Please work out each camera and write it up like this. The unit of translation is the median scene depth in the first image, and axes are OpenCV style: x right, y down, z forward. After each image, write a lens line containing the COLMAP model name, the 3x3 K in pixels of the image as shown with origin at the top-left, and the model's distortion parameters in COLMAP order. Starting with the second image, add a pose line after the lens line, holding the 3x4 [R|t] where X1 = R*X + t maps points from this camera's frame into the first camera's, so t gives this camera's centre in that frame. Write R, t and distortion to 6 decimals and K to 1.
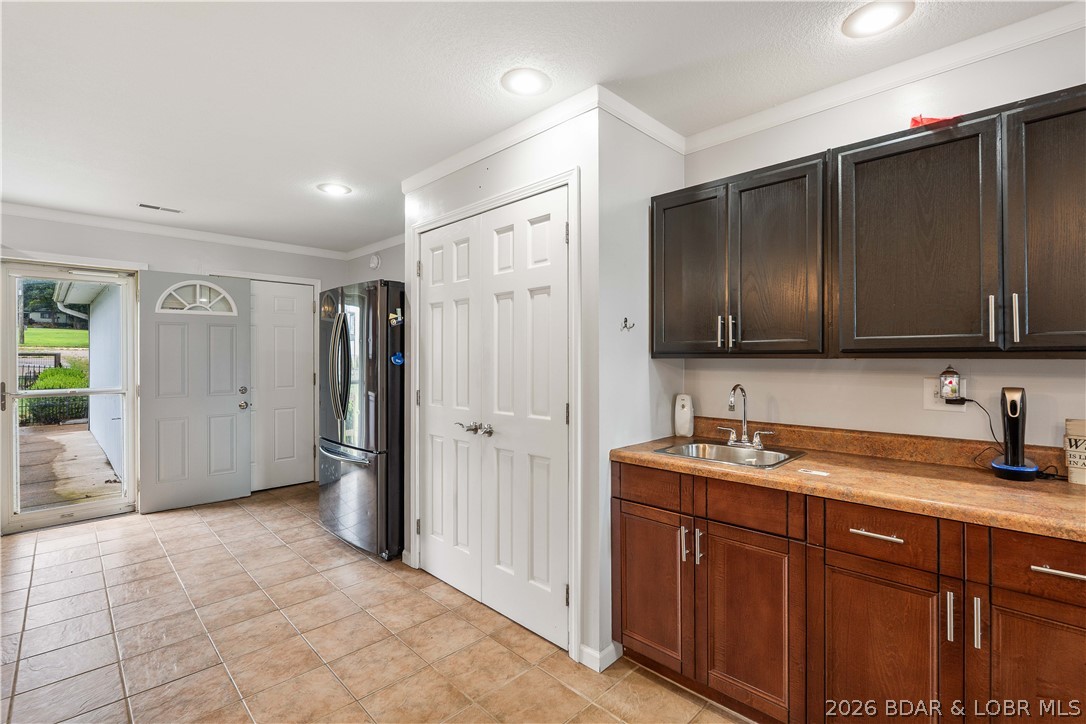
lens RADIAL K [[493.1, 0, 541.6], [0, 493.1, 358.5], [0, 0, 1]] dist [-0.001765, -0.000159]
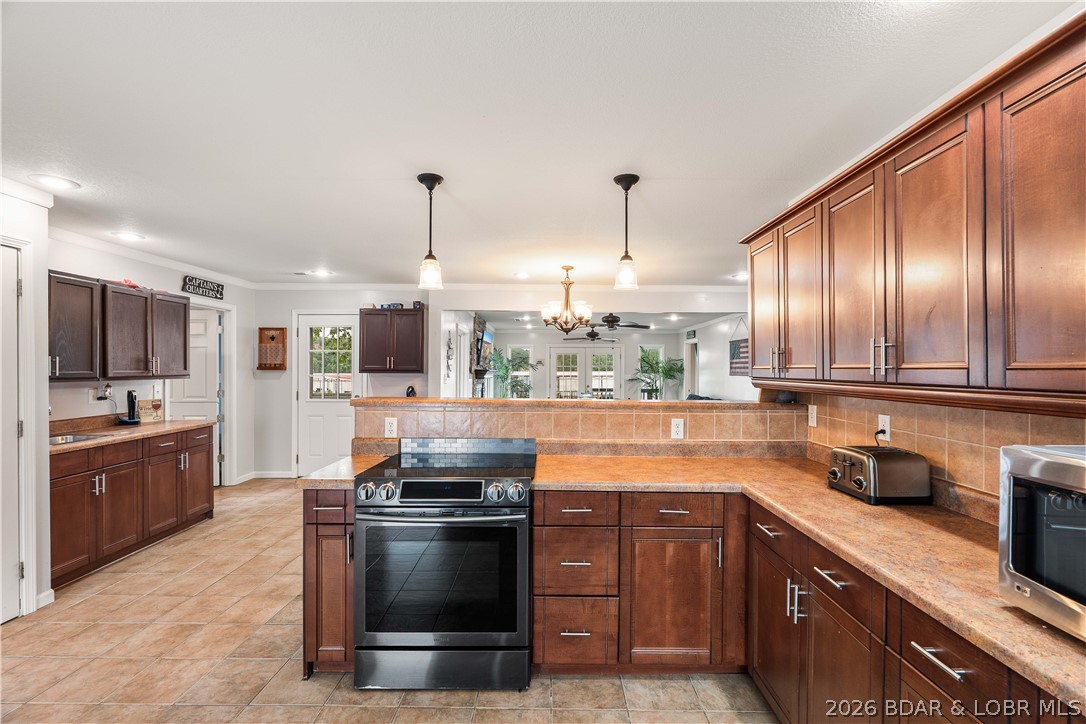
lens RADIAL K [[479.3, 0, 549.8], [0, 479.3, 368.3], [0, 0, 1]] dist [-0.008267, 0.000031]
pose [[-0.707911, -0.001969, 0.706299, -1.885871], [-0.000949, 0.999998, 0.001837, -0.051809], [-0.706301, 0.000630, -0.707912, 0.948647]]
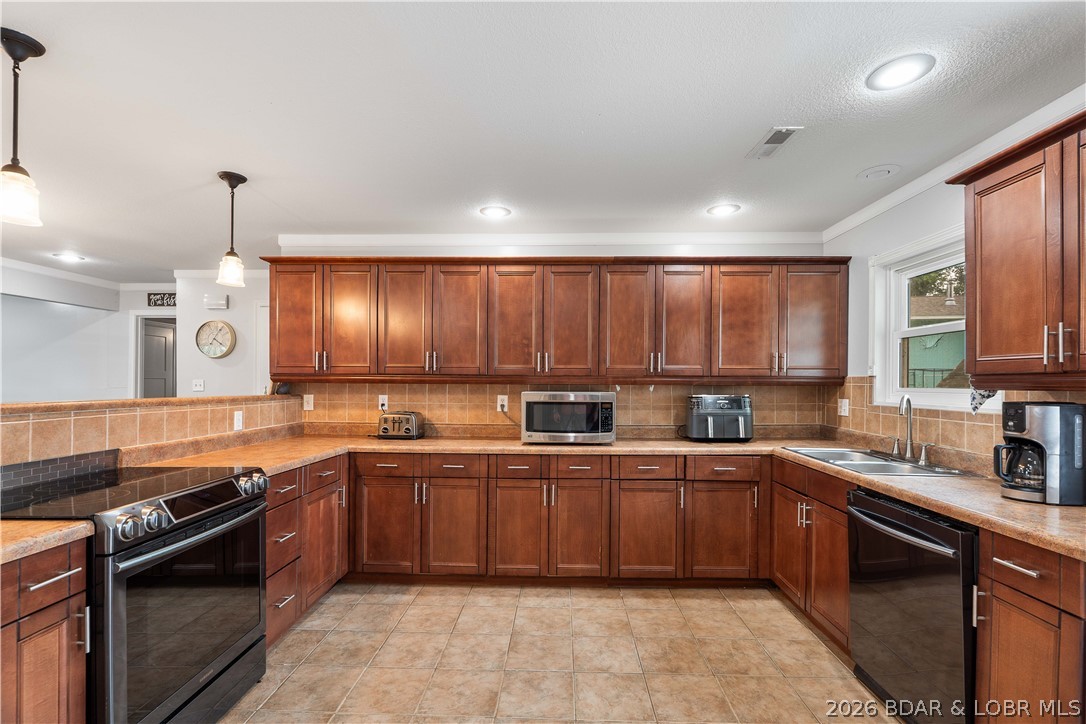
lens RADIAL K [[484.7, 0, 546.5], [0, 484.7, 381.4], [0, 0, 1]] dist [-0.006270, 0.000054]
pose [[-0.723117, -0.005340, -0.690705, -0.861047], [-0.007970, 0.999968, 0.000613, -0.006146], [0.690680, 0.005948, -0.723136, 1.431381]]
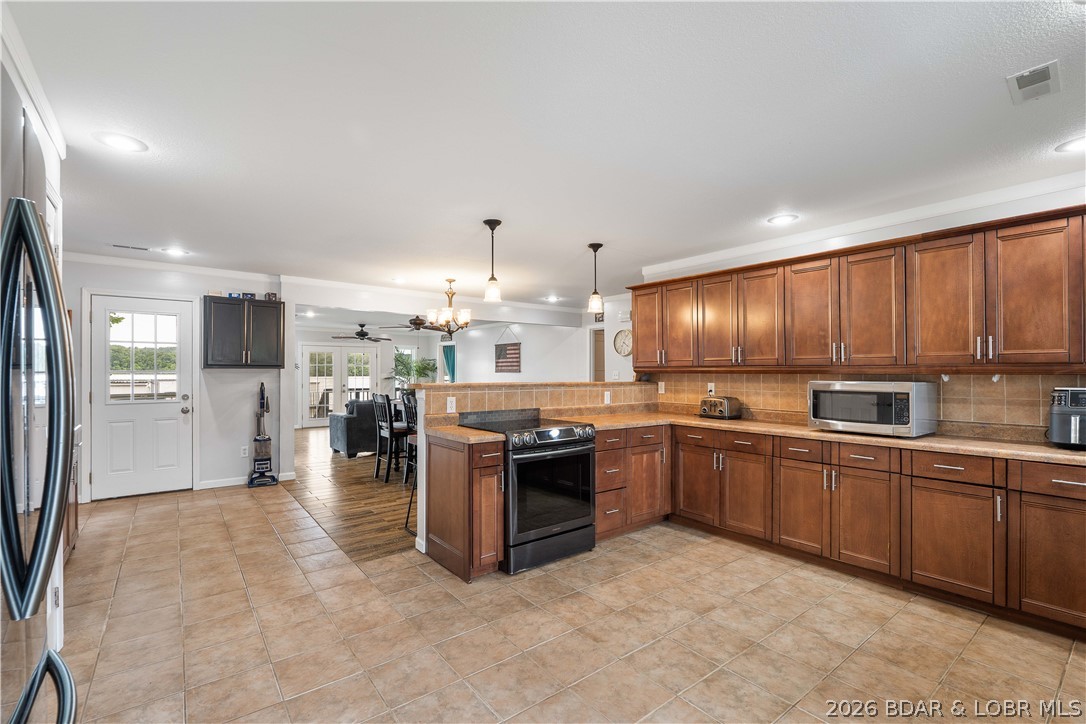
lens RADIAL K [[482.2, 0, 542.3], [0, 482.2, 368.5], [0, 0, 1]] dist [-0.001552, 0.000100]
pose [[-0.992638, 0.000668, 0.121116, -1.165983], [0.000326, 0.999996, -0.002838, -0.009471], [-0.121117, -0.002777, -0.992634, 2.000886]]
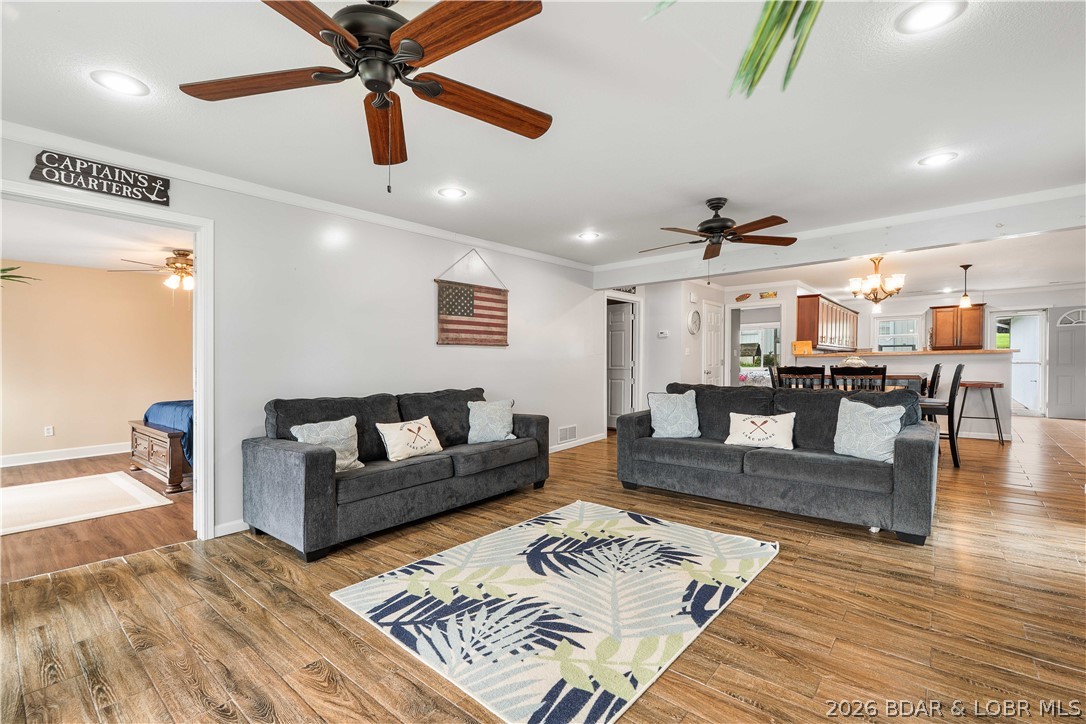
lens RADIAL K [[479.3, 0, 549.8], [0, 479.3, 368.3], [0, 0, 1]] dist [-0.008267, 0.000031]
pose [[0.076046, 0.011129, -0.997042, 2.272887], [0.006451, 0.999911, 0.011653, 0.107868], [0.997083, -0.007318, 0.075967, -2.844744]]
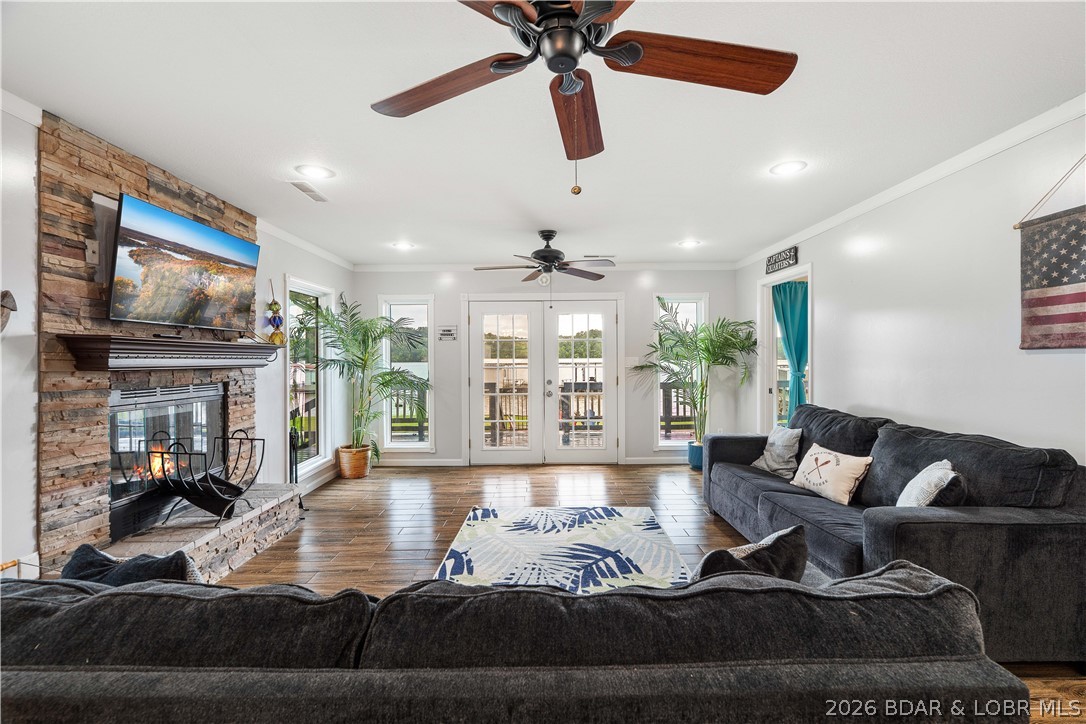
lens RADIAL K [[471.3, 0, 543.0], [0, 471.3, 362.0], [0, 0, 1]] dist [-0.029366, 0.000070]
pose [[-0.703144, -0.004195, 0.711035, 0.017098], [0.009011, 0.999850, 0.014810, 0.021886], [-0.710991, 0.016821, -0.703000, -1.606812]]
